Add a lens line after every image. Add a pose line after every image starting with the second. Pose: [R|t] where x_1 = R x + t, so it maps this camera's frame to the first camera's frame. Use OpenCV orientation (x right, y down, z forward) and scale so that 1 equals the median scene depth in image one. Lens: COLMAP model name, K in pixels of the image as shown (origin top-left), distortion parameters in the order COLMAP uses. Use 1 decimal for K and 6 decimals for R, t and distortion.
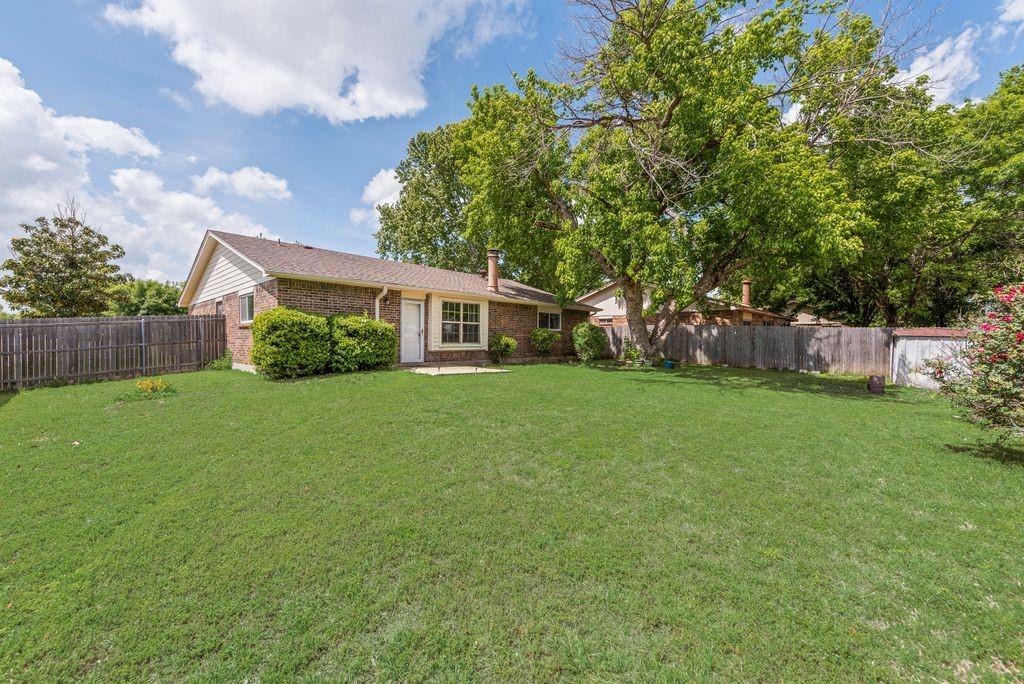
lens RADIAL K [[399.0, 0, 508.2], [0, 399.0, 340.6], [0, 0, 1]] dist [0.004657, -0.001664]
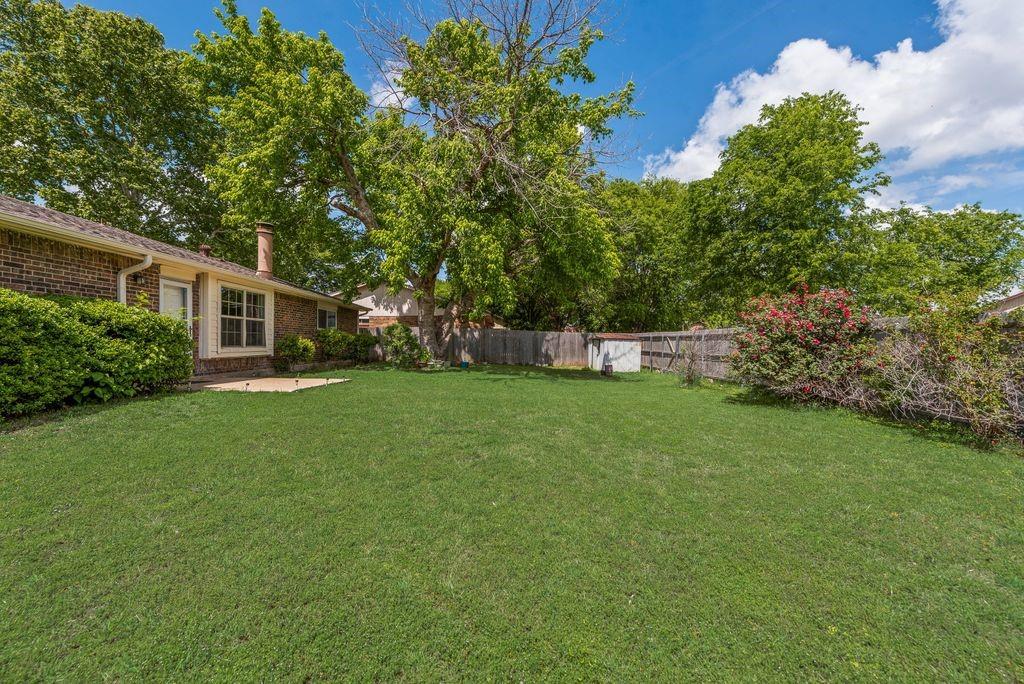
lens RADIAL K [[399.0, 0, 509.4], [0, 399.0, 341.7], [0, 0, 1]] dist [0.004657, -0.001664]
pose [[0.712632, -0.003131, 0.701531, -0.282059], [0.003334, 0.999994, 0.001076, -0.001991], [-0.701530, 0.001572, 0.712638, 0.147513]]
